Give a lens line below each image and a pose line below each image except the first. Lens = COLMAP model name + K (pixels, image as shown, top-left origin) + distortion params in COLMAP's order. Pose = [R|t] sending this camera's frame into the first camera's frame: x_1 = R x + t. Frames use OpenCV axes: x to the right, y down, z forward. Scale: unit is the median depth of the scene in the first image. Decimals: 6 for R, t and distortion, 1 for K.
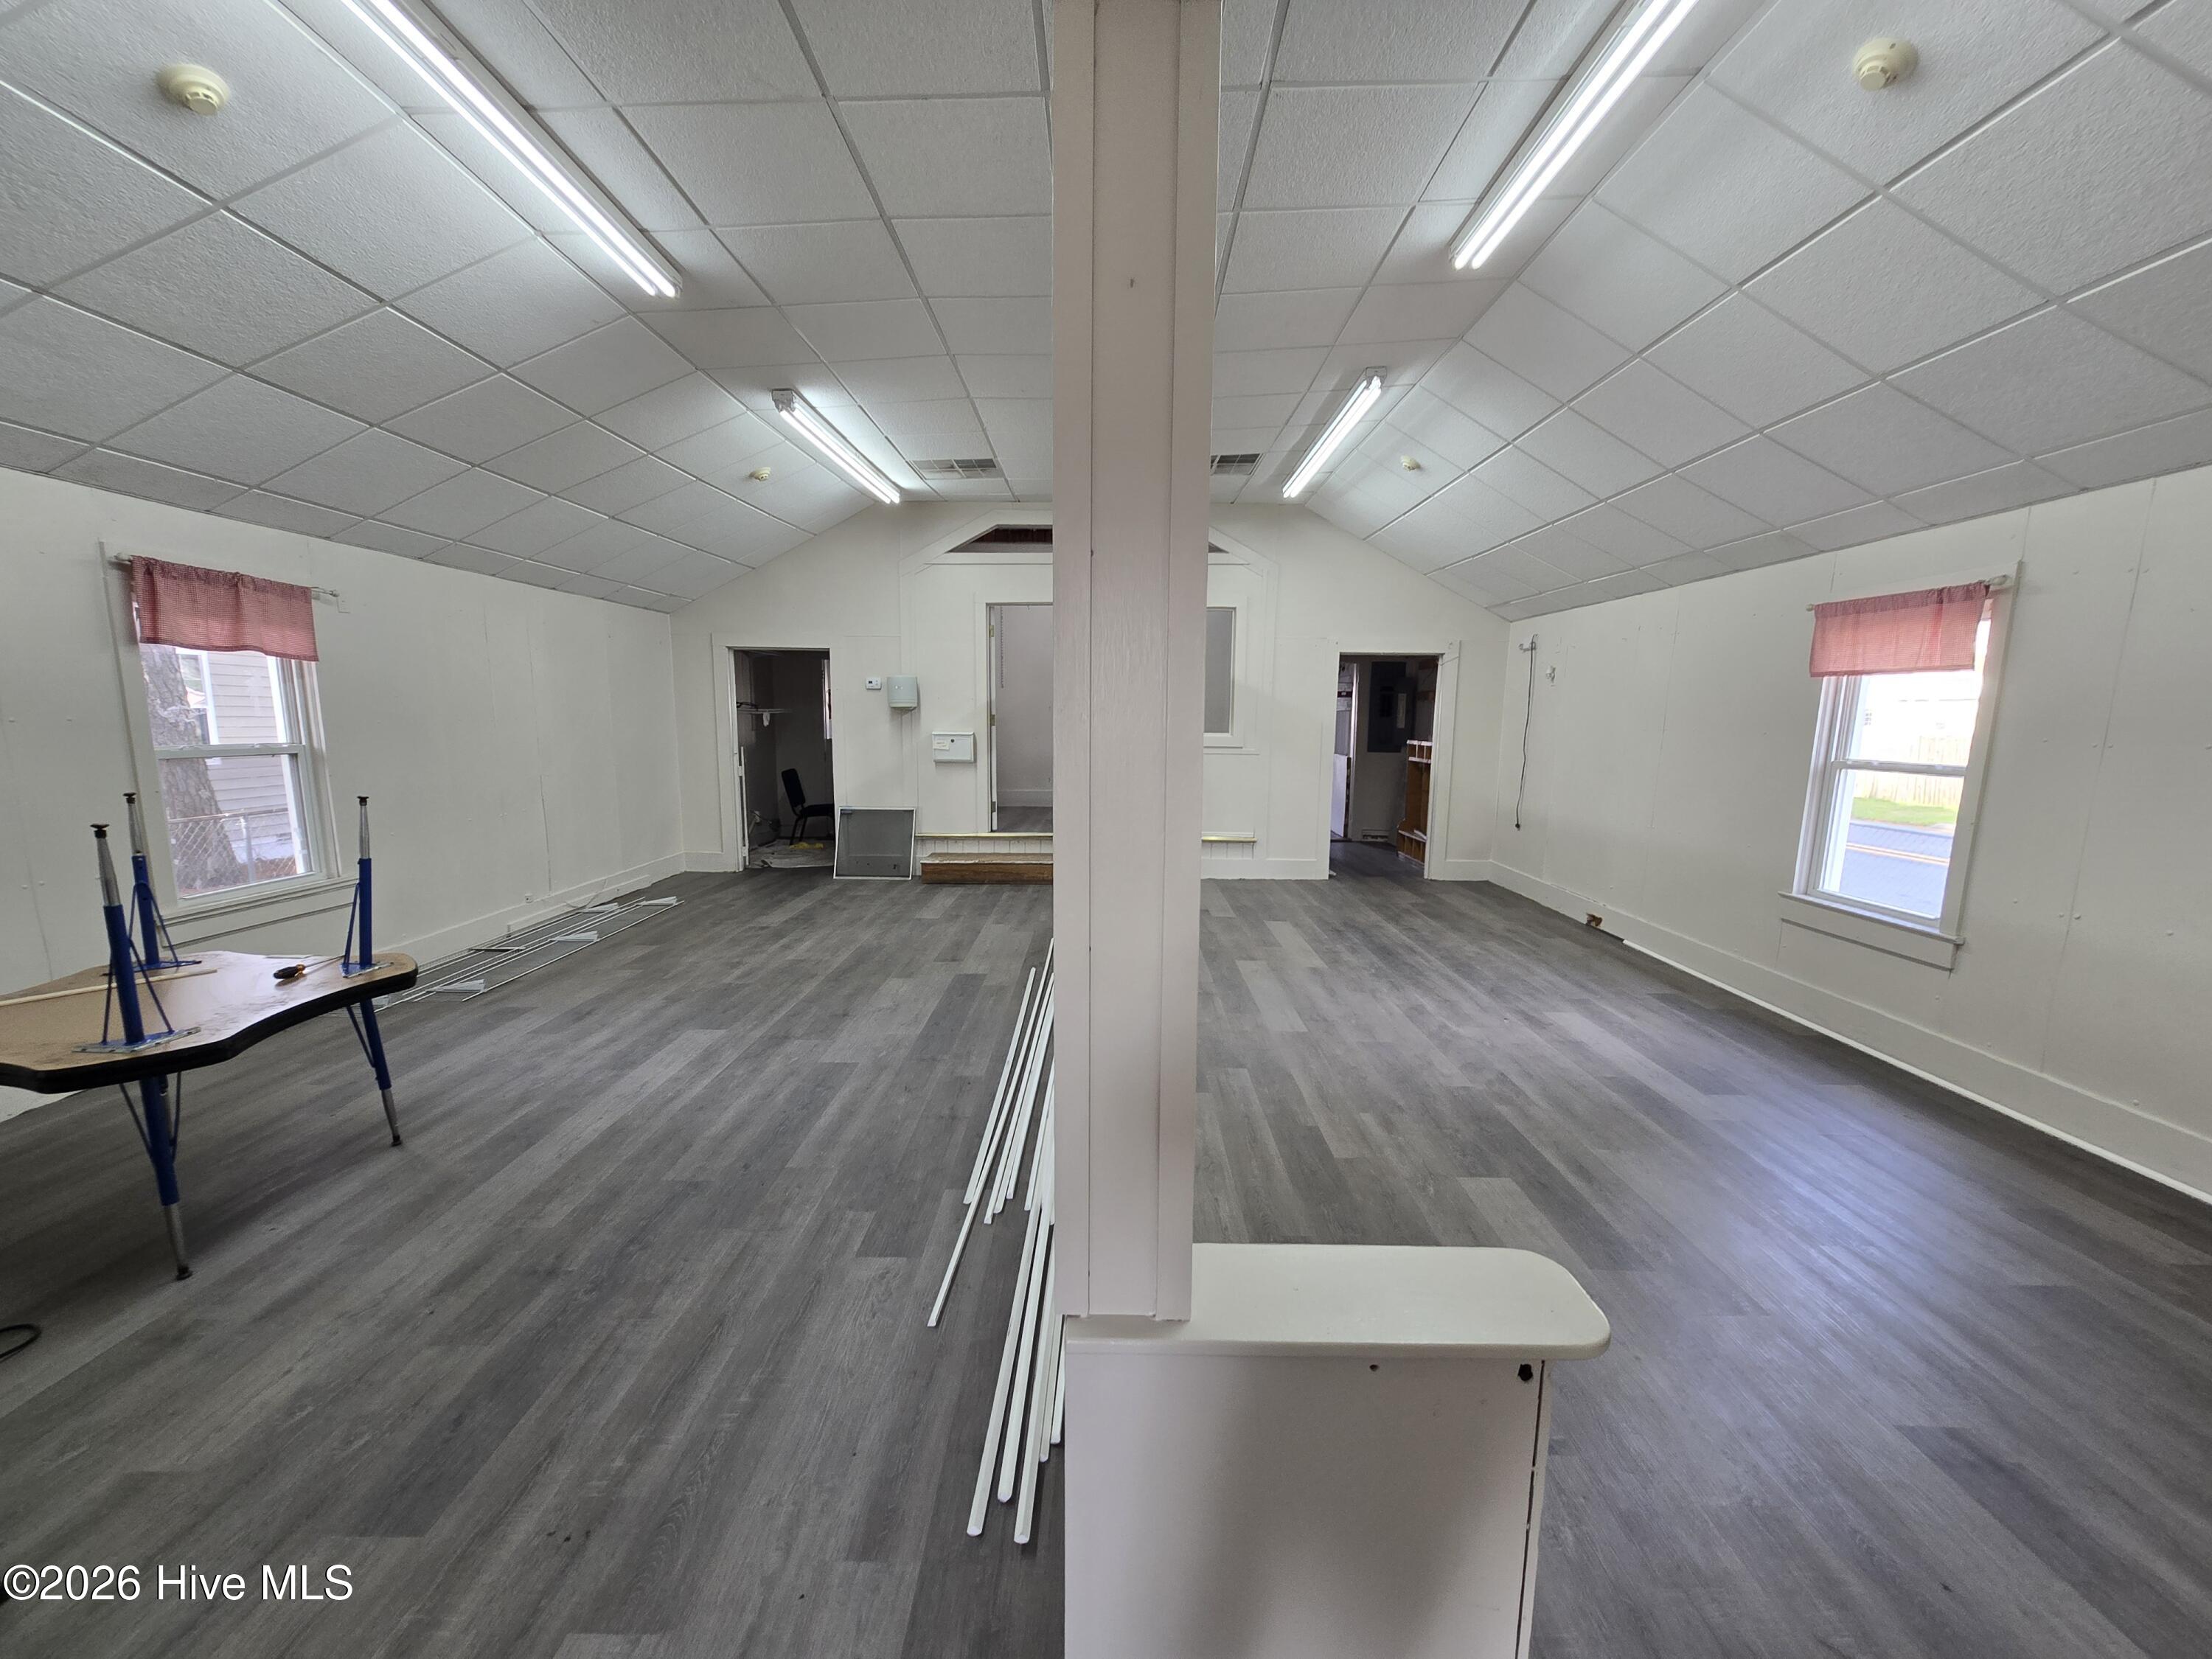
lens RADIAL K [[905.7, 0, 1104.0], [0, 905.7, 853.0], [0, 0, 1]] dist [-0.003967, -0.000254]
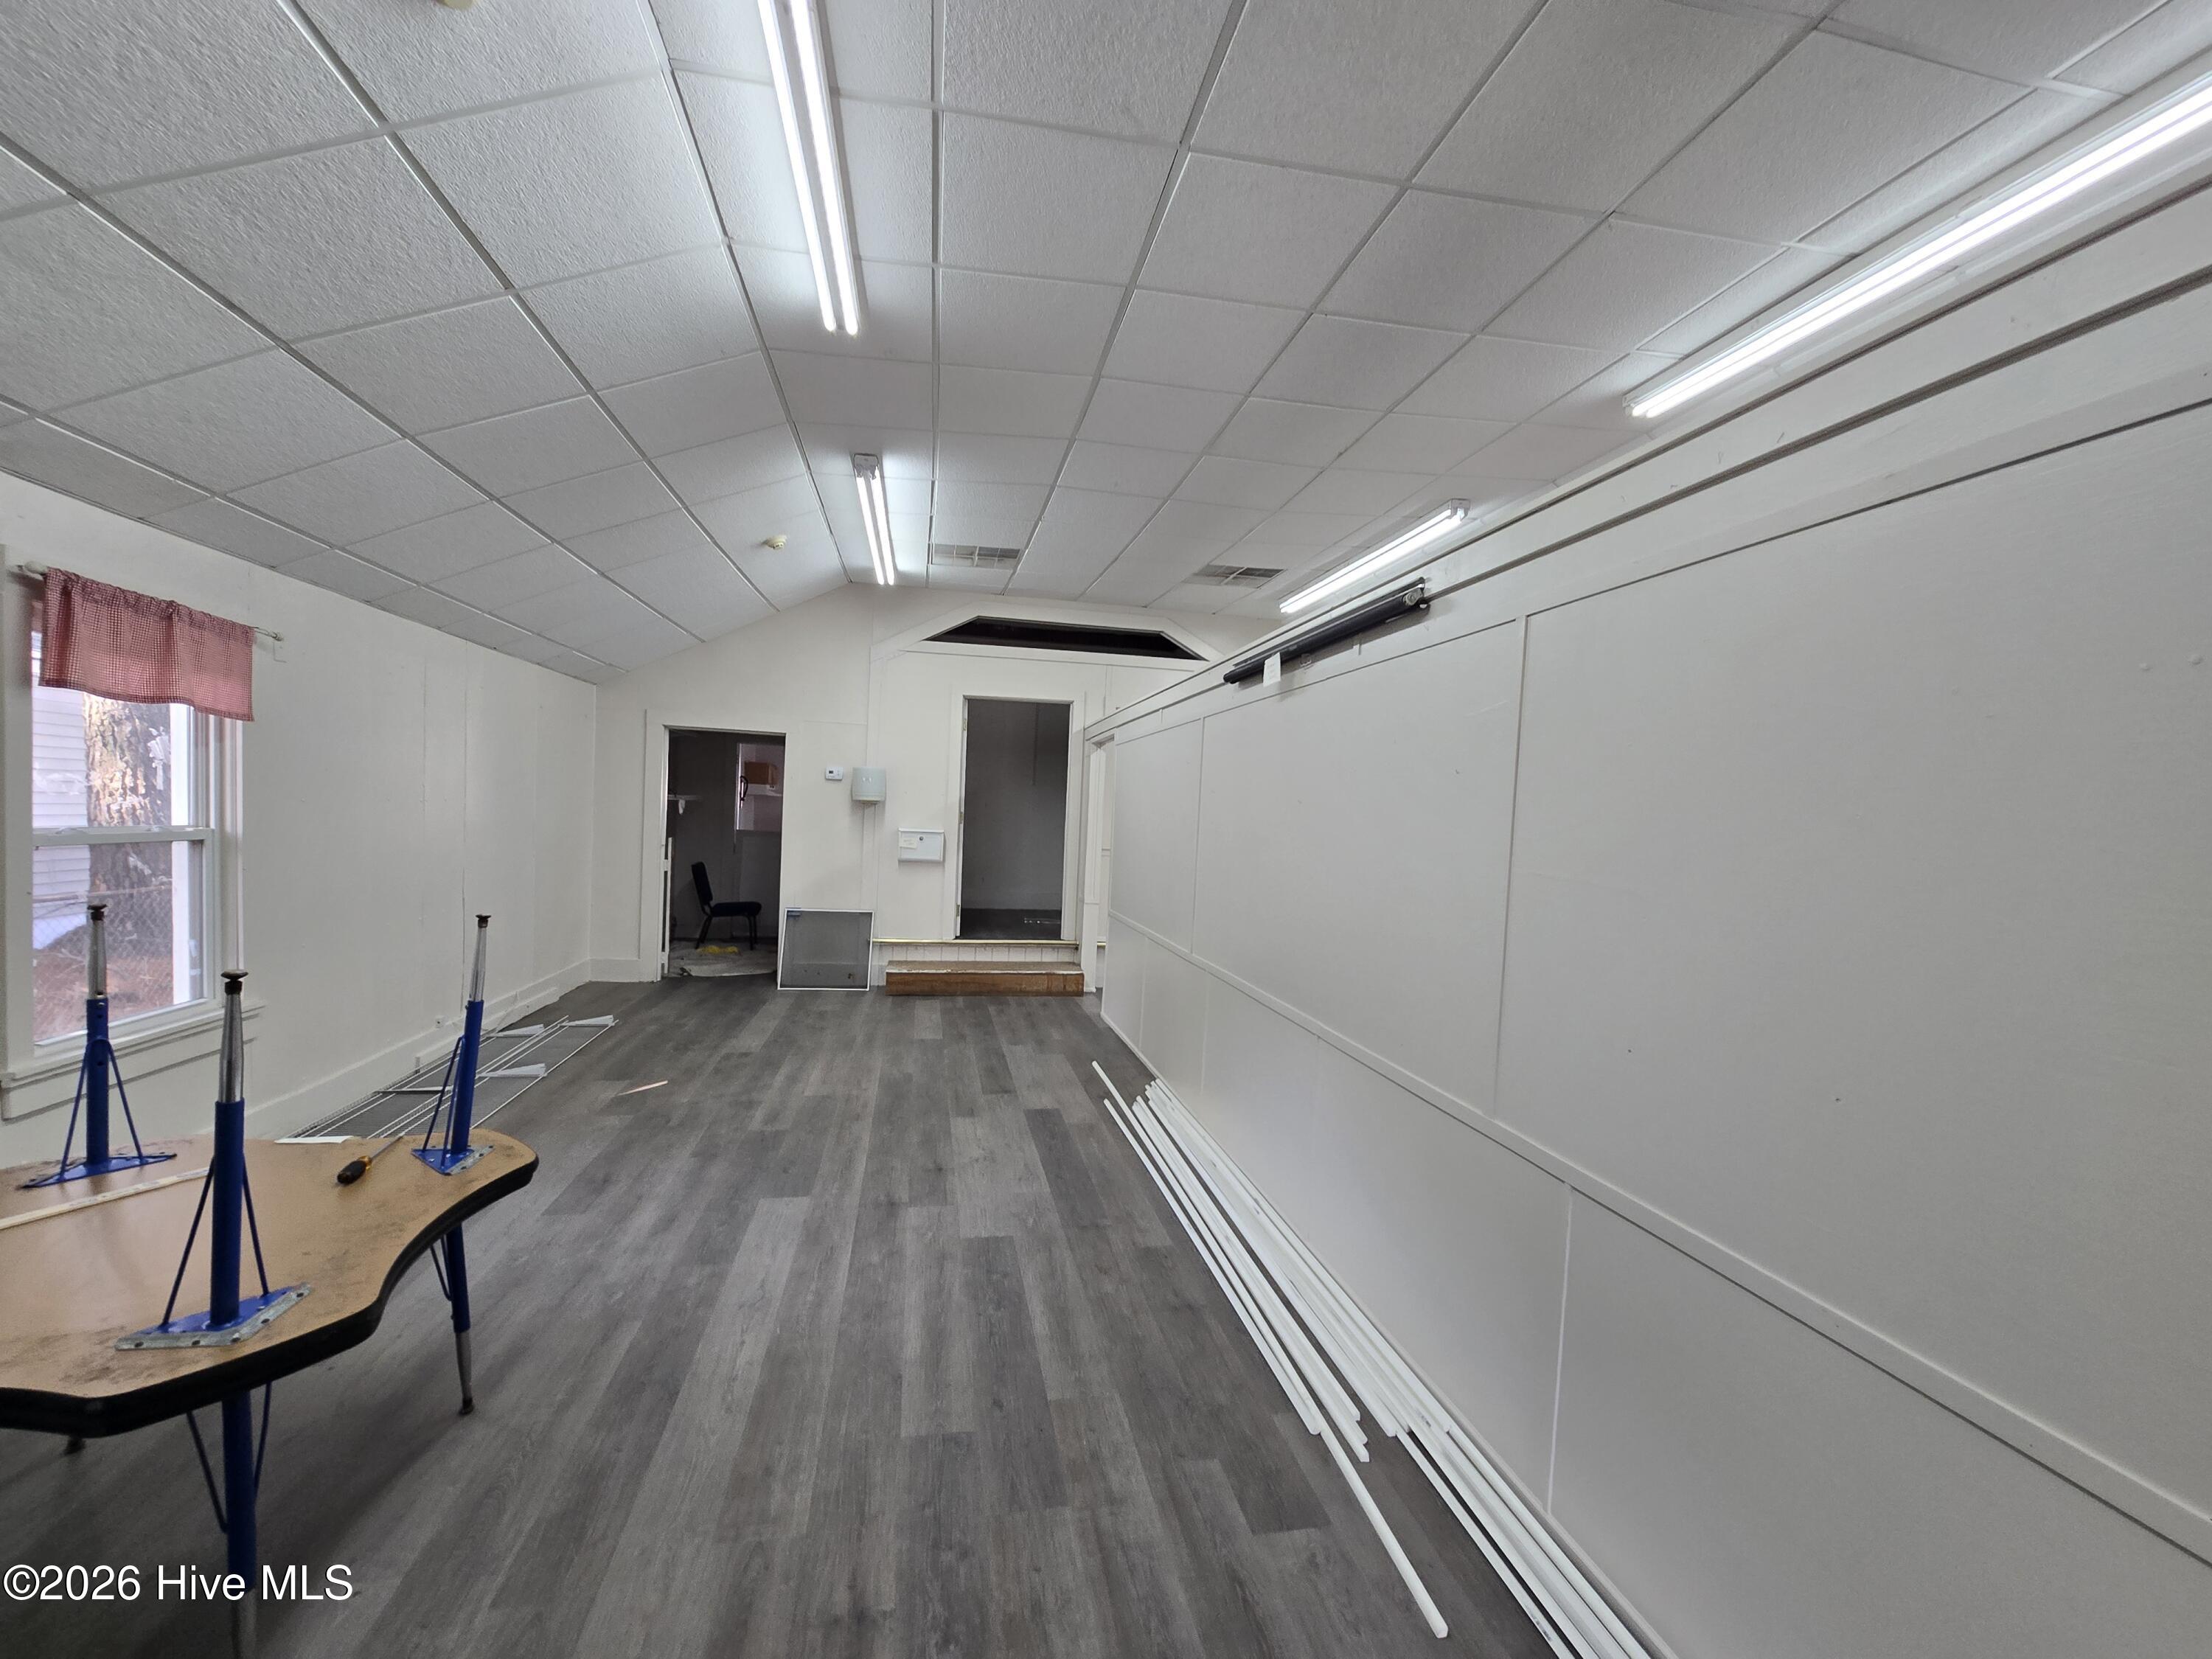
lens RADIAL K [[905.7, 0, 1104.0], [0, 905.7, 853.0], [0, 0, 1]] dist [-0.003967, -0.000254]
pose [[0.979699, 0.026938, 0.198654, -0.302517], [-0.006034, 0.994444, -0.105091, -0.024651], [-0.200381, 0.101759, 0.974419, 0.118241]]
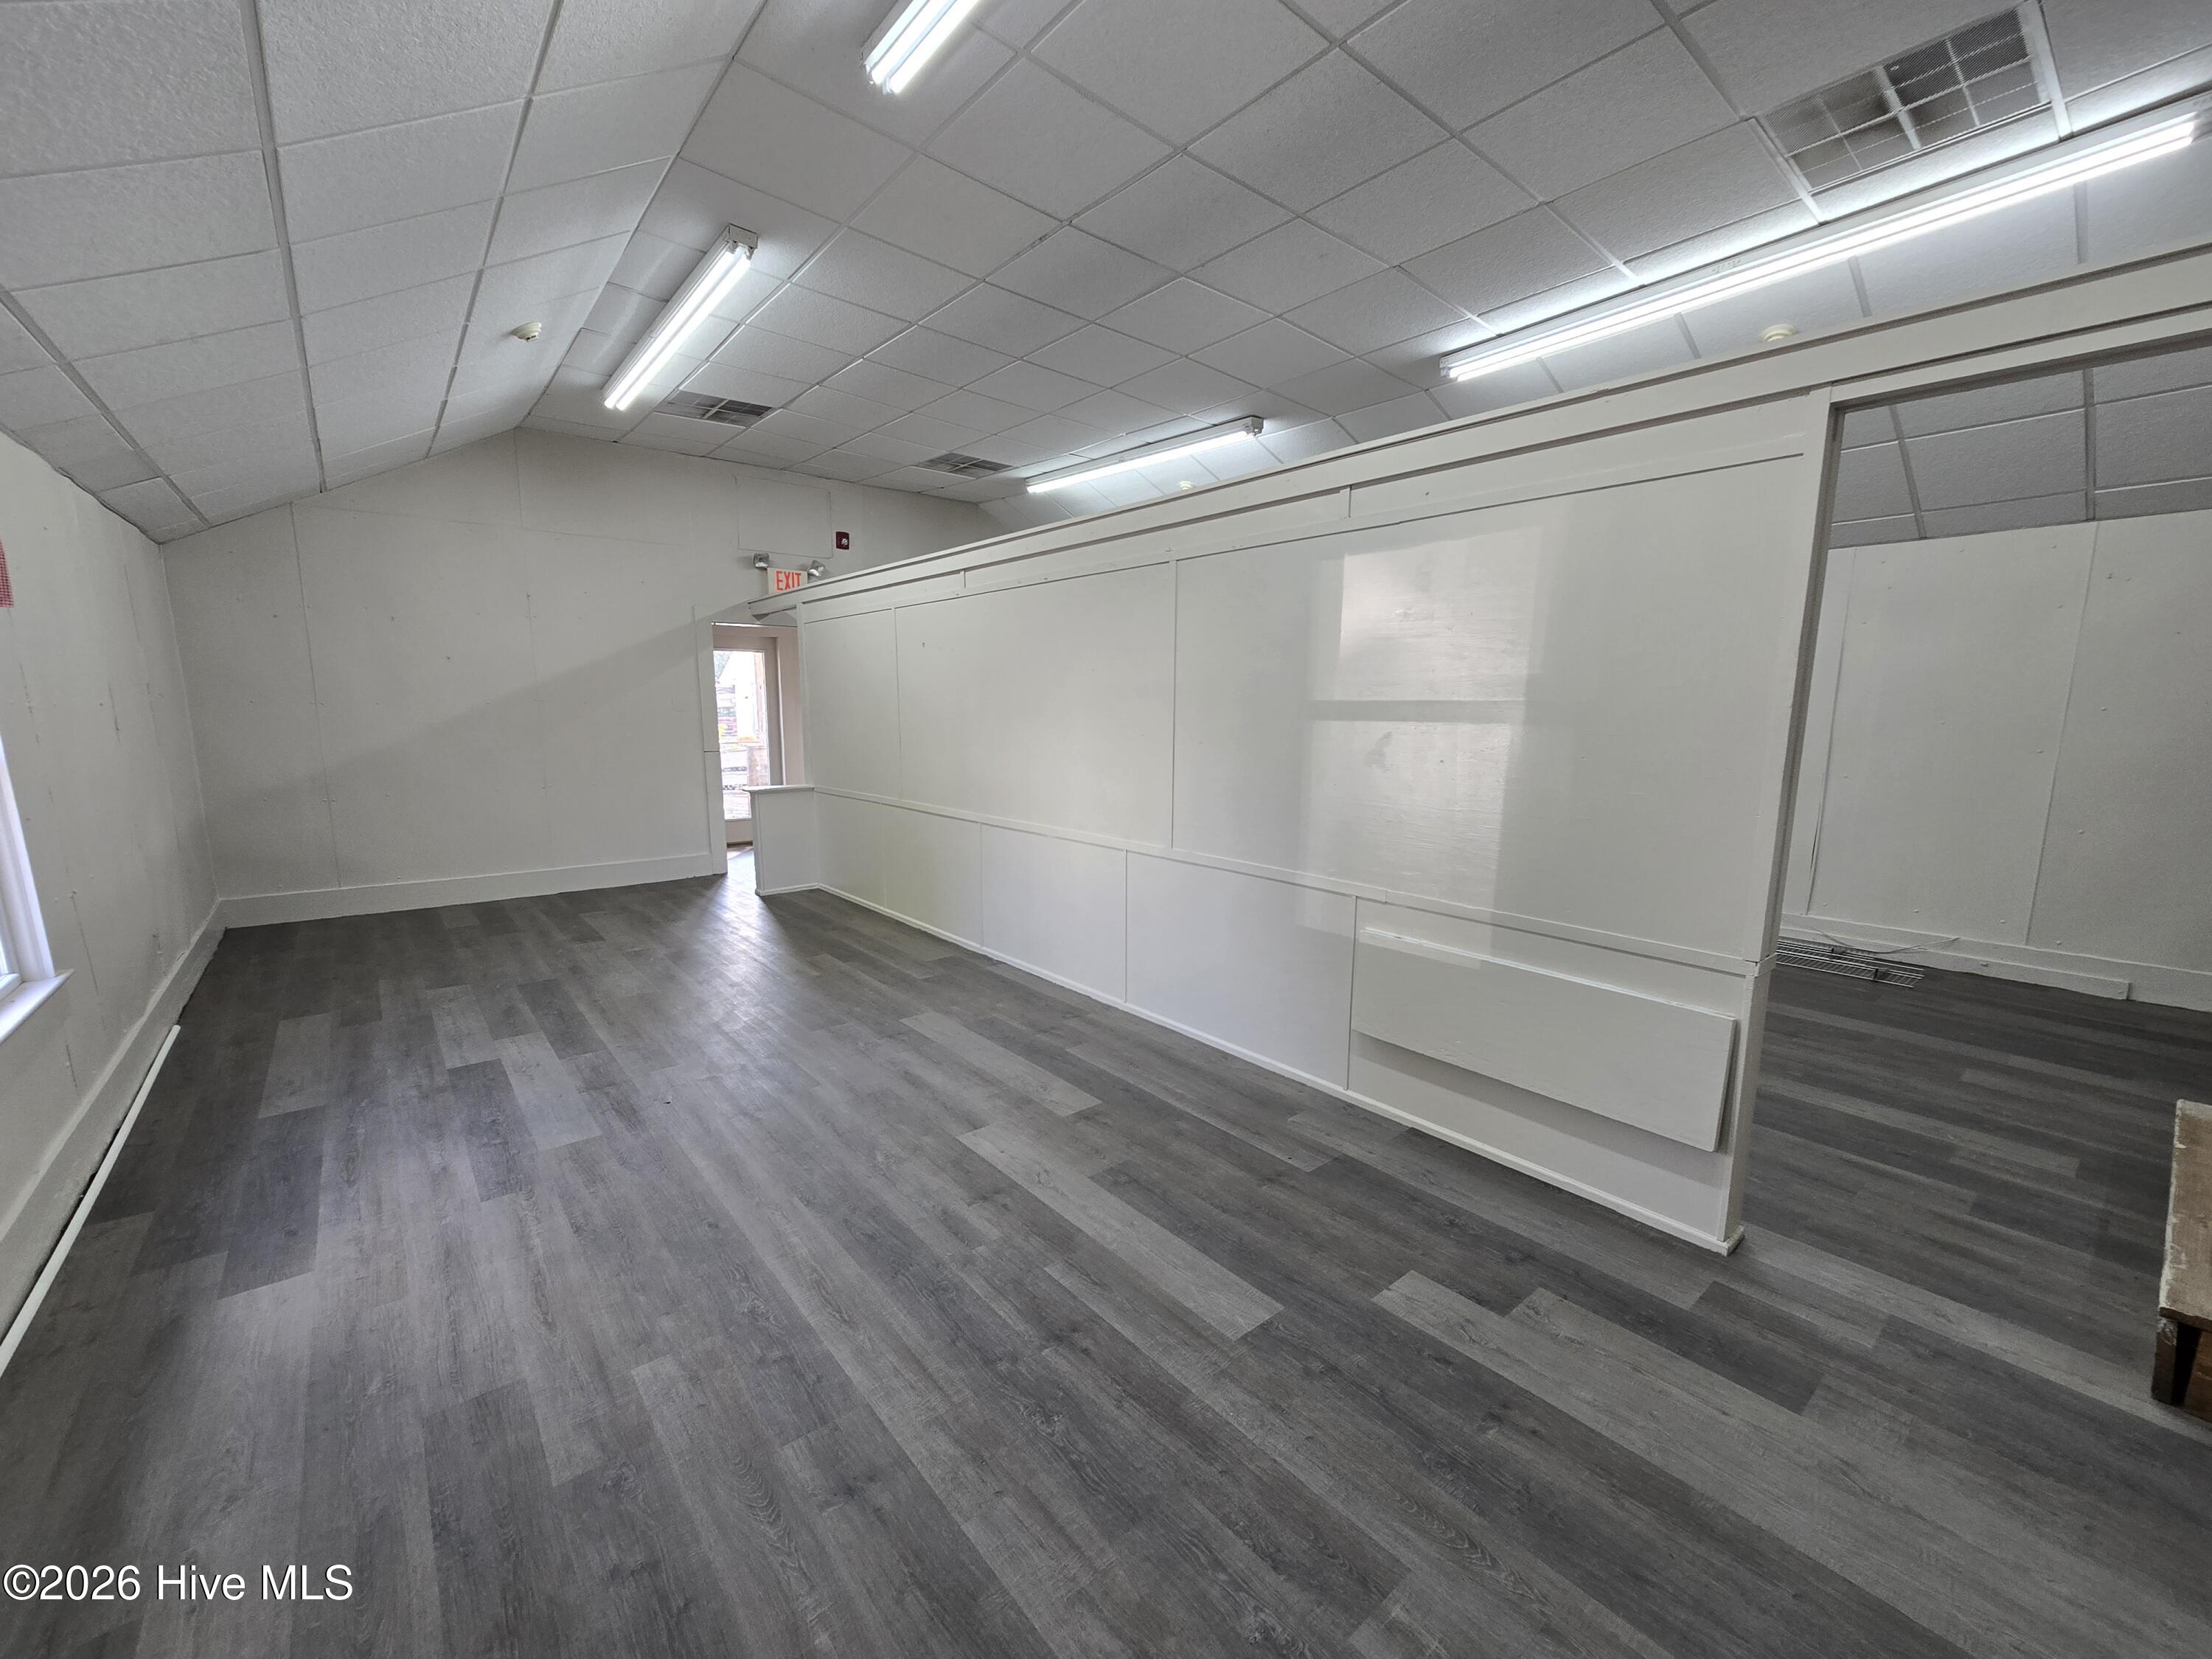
lens RADIAL K [[905.7, 0, 1104.0], [0, 905.7, 853.0], [0, 0, 1]] dist [-0.003967, -0.000254]
pose [[-0.767720, 0.093569, -0.633917, 0.613399], [-0.107572, 0.956422, 0.271450, -0.240690], [0.631692, 0.276589, -0.724199, 1.683437]]
